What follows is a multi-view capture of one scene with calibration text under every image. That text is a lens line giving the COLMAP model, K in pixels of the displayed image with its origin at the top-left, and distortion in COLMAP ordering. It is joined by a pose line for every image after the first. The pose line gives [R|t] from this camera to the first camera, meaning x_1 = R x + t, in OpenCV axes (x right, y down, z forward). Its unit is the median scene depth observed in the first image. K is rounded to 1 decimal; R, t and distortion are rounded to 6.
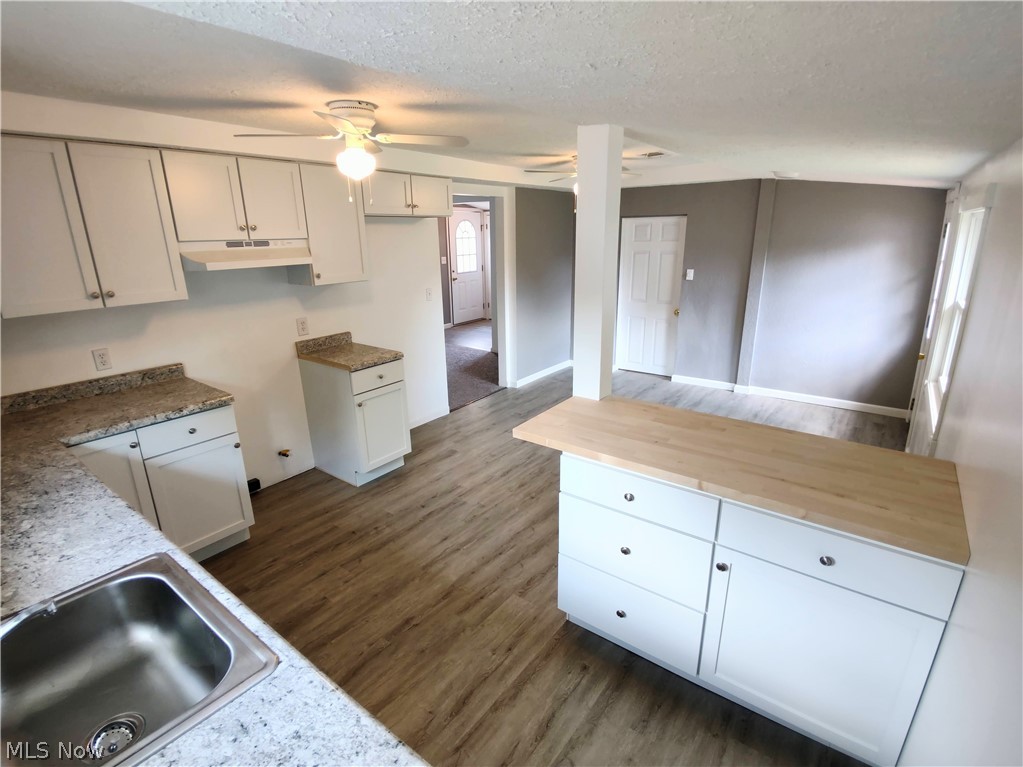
lens RADIAL K [[500.3, 0, 509.3], [0, 500.3, 389.4], [0, 0, 1]] dist [-0.001811, -0.001682]
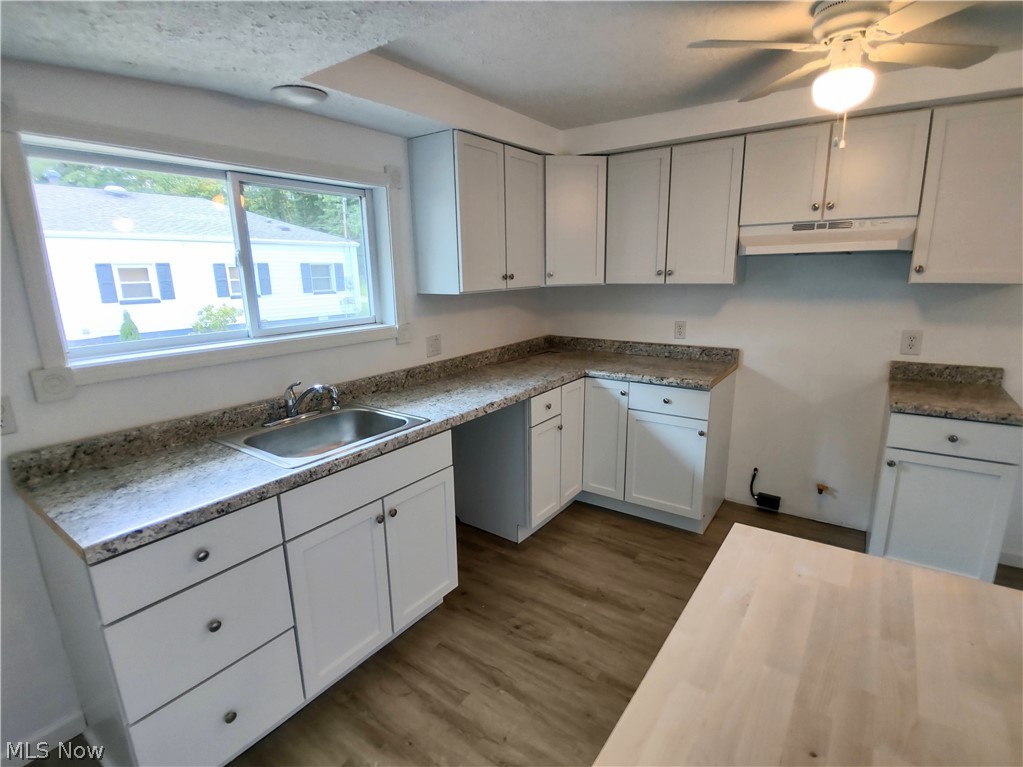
lens RADIAL K [[504.9, 0, 512.8], [0, 504.9, 390.5], [0, 0, 1]] dist [-0.000097, -0.007695]
pose [[0.033106, 0.245662, -0.968790, 0.374403], [-0.282032, 0.932224, 0.226752, -0.084644], [0.958834, 0.265723, 0.100147, 0.525483]]
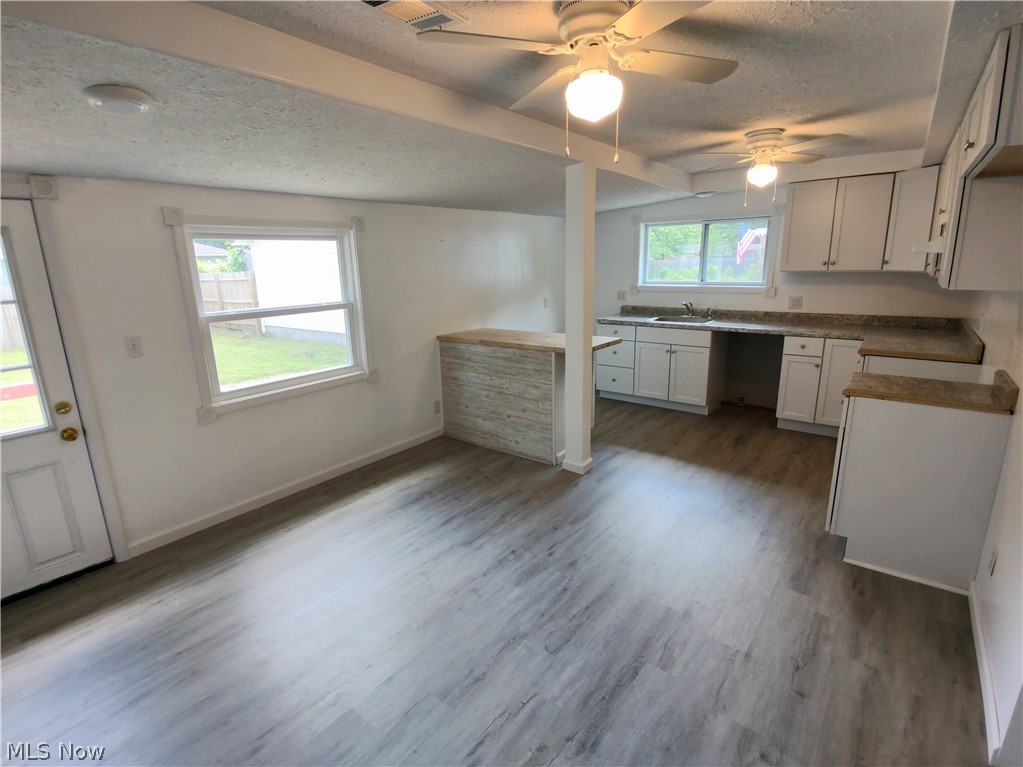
lens RADIAL K [[500.3, 0, 509.3], [0, 500.3, 389.4], [0, 0, 1]] dist [-0.001811, -0.001682]
pose [[-0.999143, 0.036589, 0.019346, 0.311343], [0.041266, 0.844724, 0.533608, -0.602913], [0.003182, 0.533949, -0.845510, 2.075405]]
